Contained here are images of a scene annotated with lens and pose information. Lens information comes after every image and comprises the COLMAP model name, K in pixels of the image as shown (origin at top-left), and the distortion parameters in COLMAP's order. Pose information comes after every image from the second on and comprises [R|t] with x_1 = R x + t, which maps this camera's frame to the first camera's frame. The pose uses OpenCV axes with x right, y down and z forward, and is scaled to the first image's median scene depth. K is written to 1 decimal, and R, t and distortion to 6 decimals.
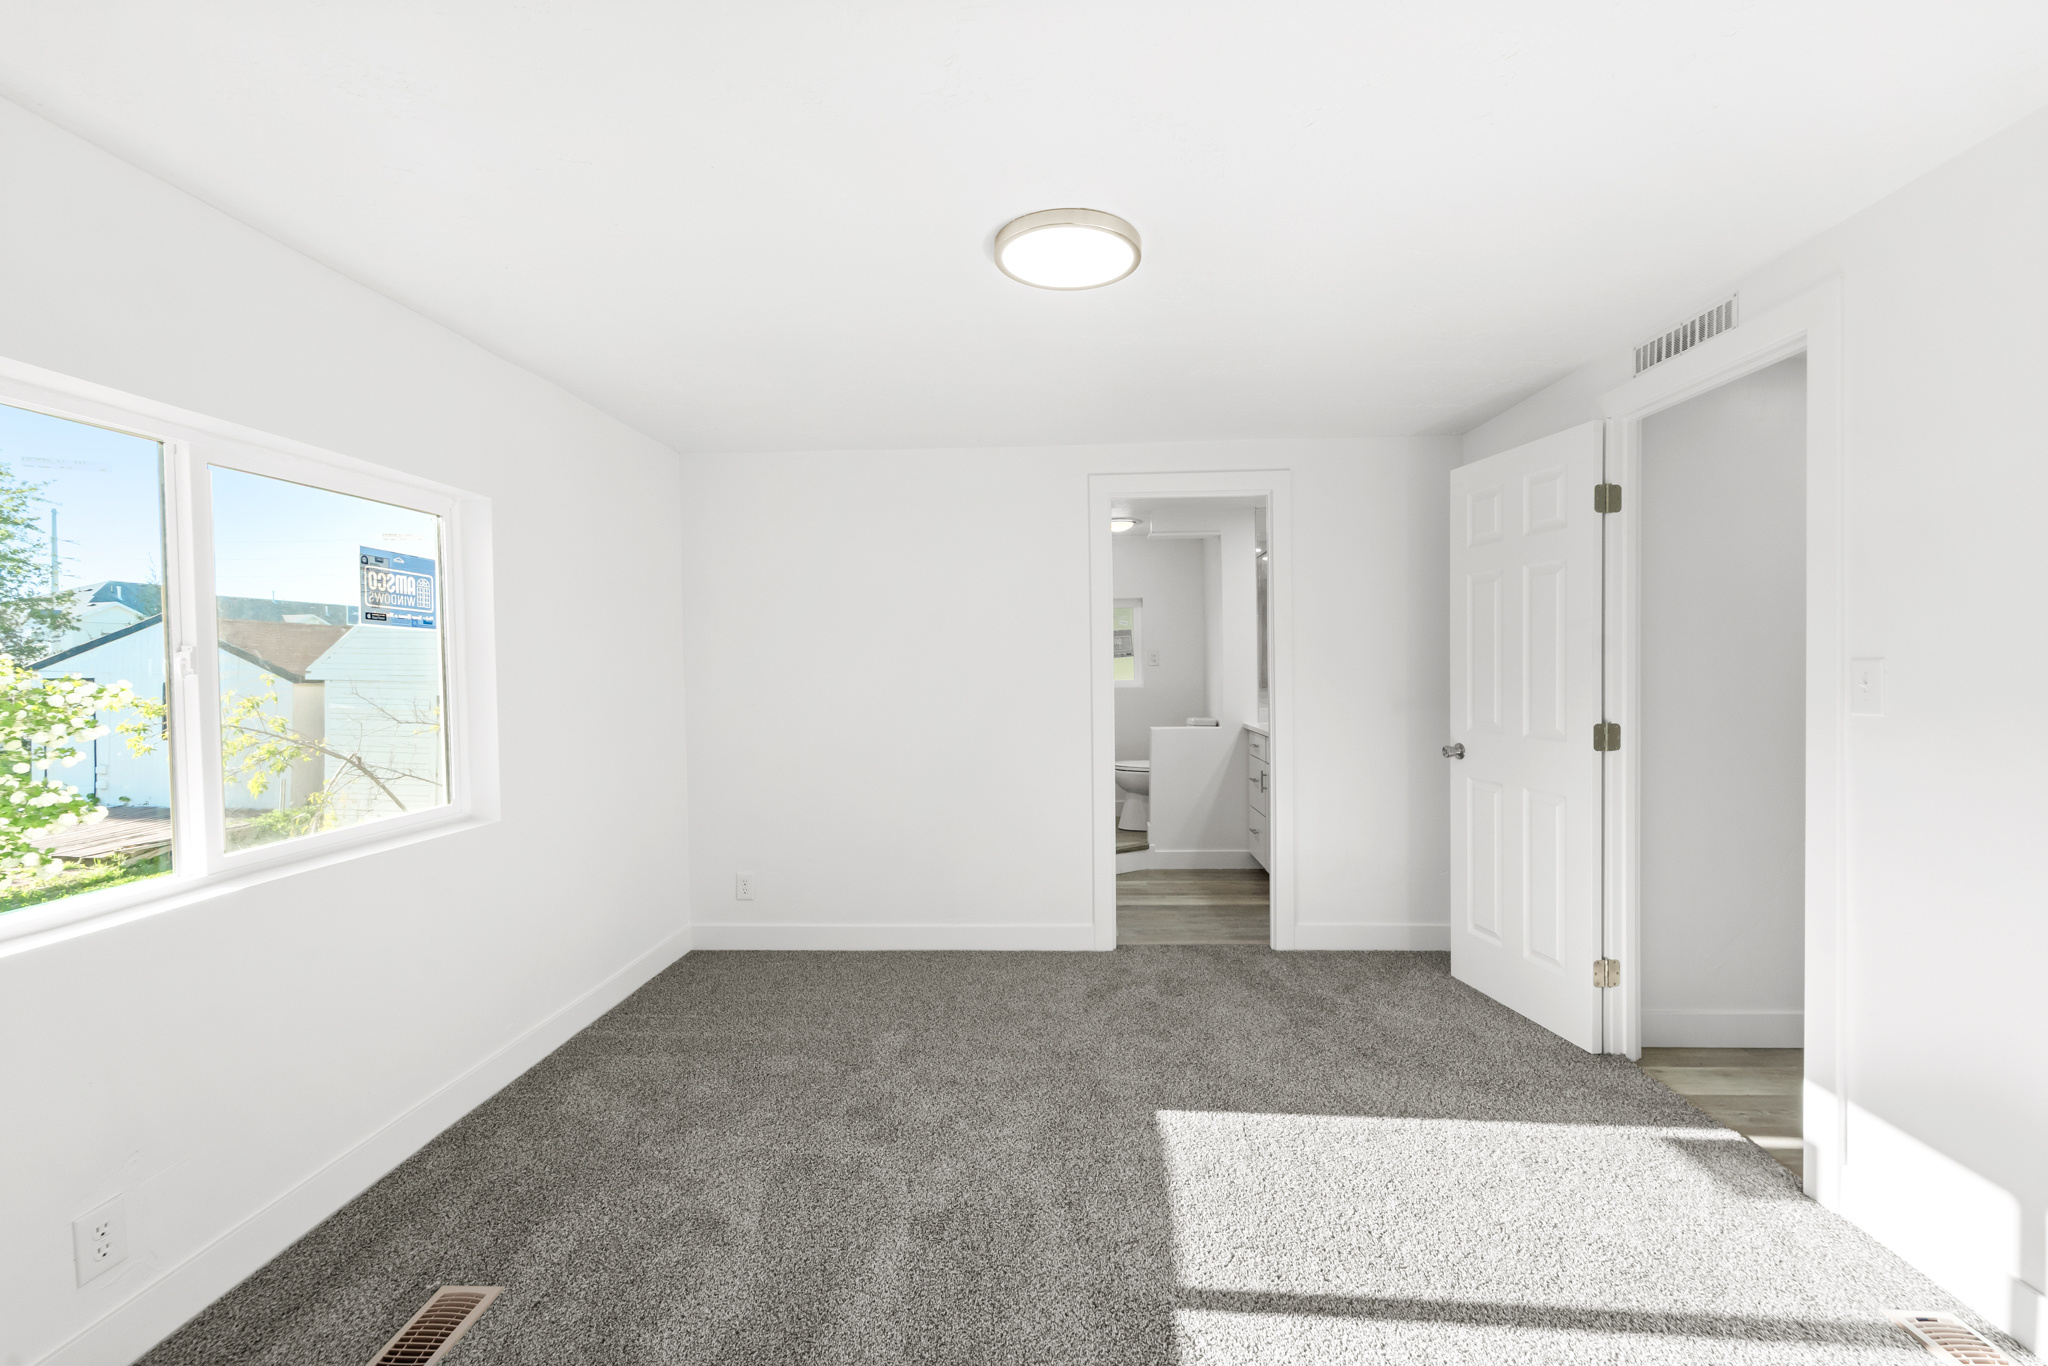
lens RADIAL K [[857.6, 0, 1029.2], [0, 857.6, 670.3], [0, 0, 1]] dist [0.001705, -0.002118]
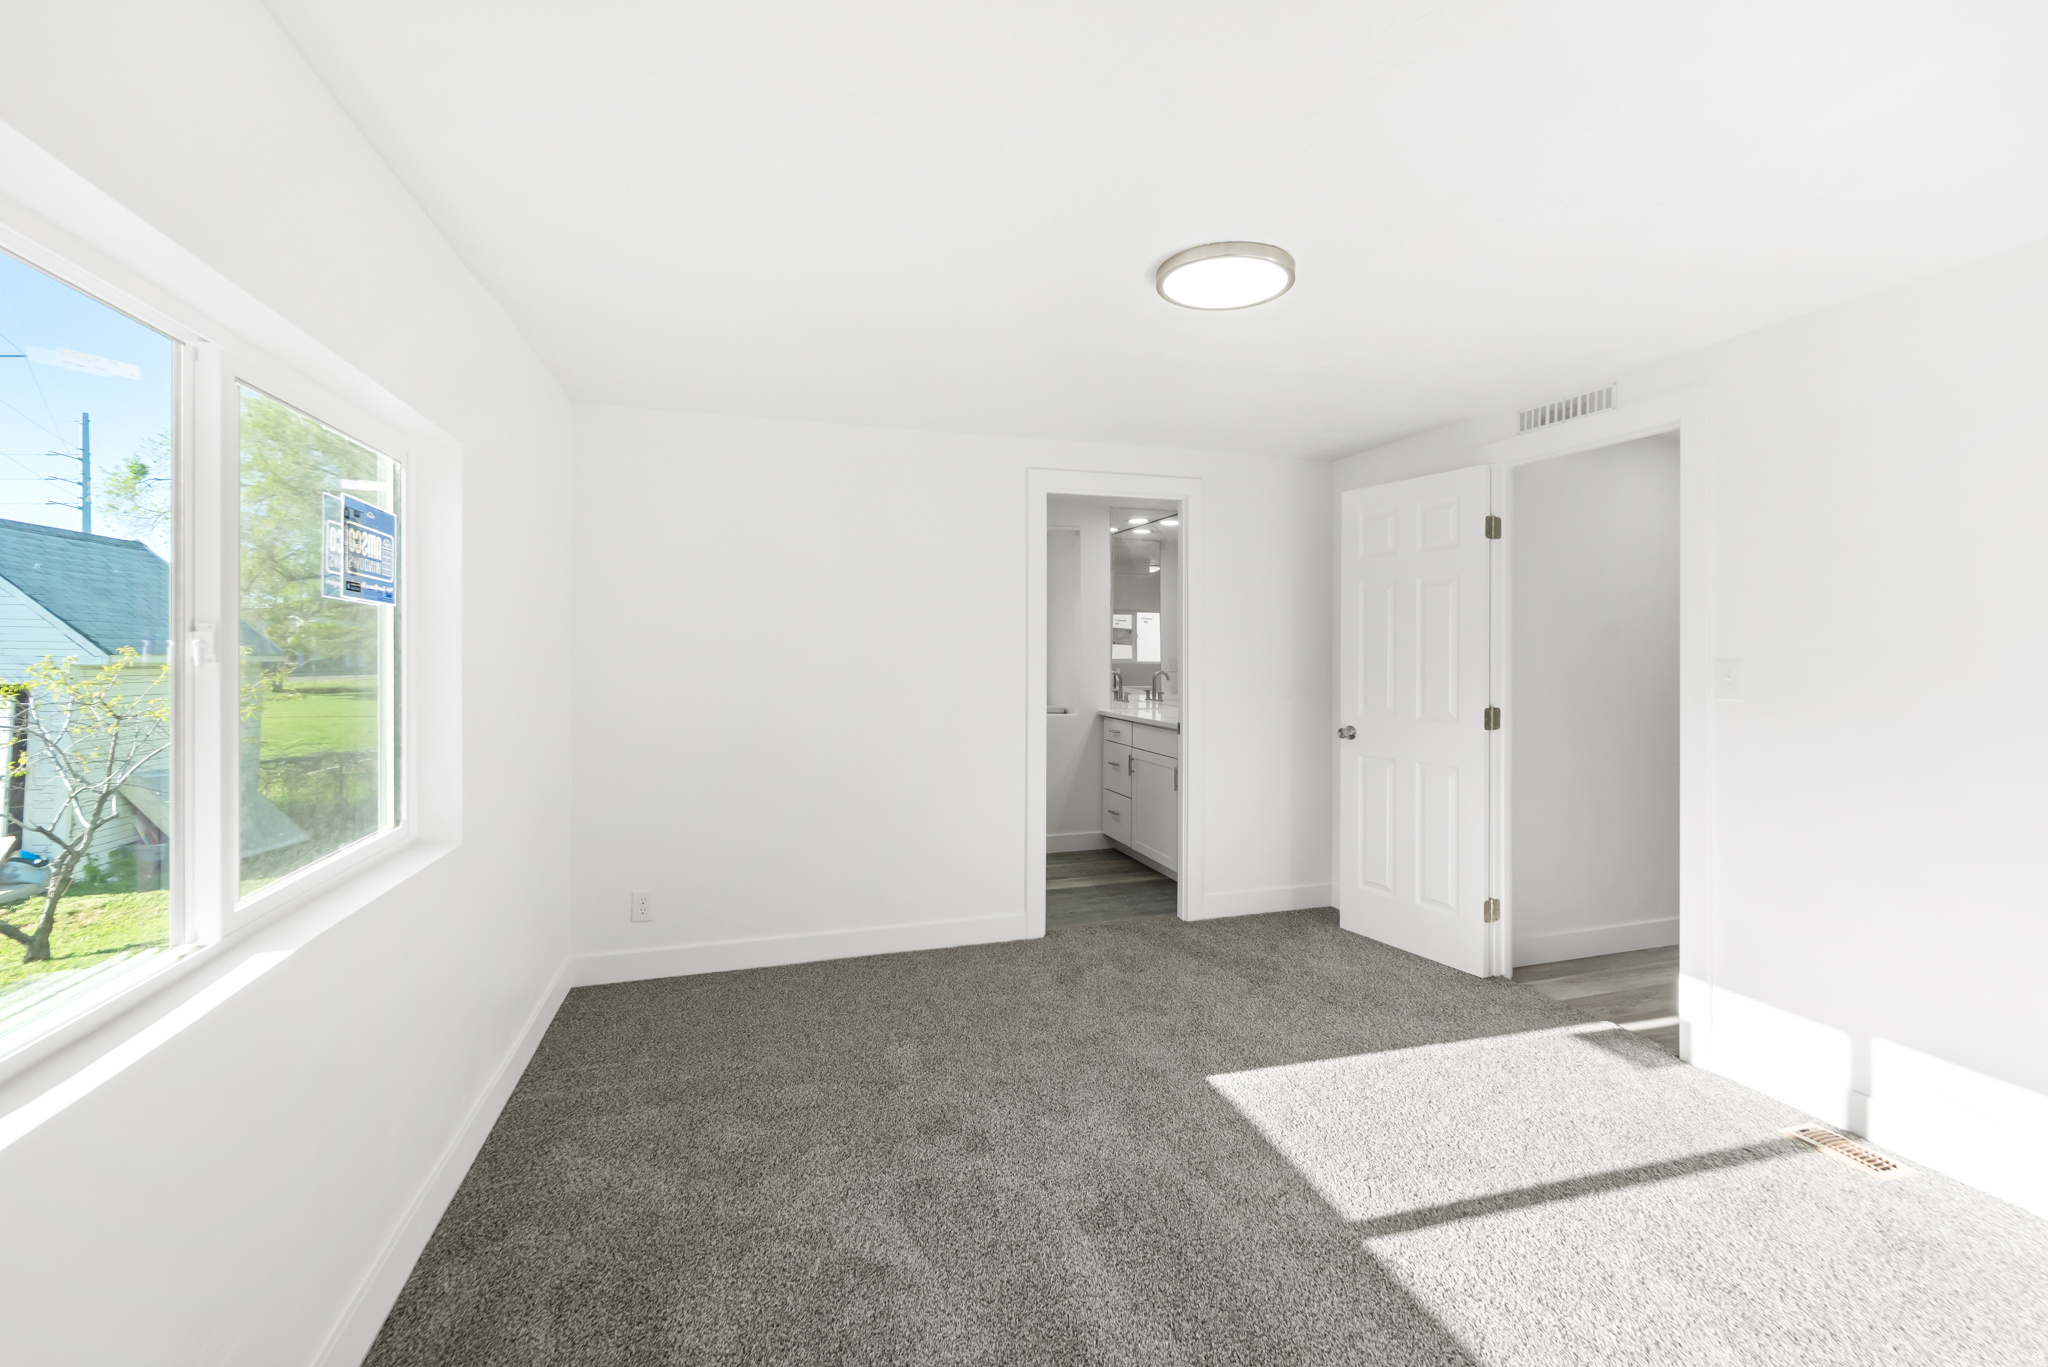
lens RADIAL K [[873.1, 0, 1026.6], [0, 873.1, 633.8], [0, 0, 1]] dist [-0.000760, -0.000029]
pose [[0.938443, 0.018701, 0.344927, -0.409322], [-0.009820, 0.999574, -0.027476, -0.003991], [-0.345294, 0.022398, 0.938227, 0.045697]]
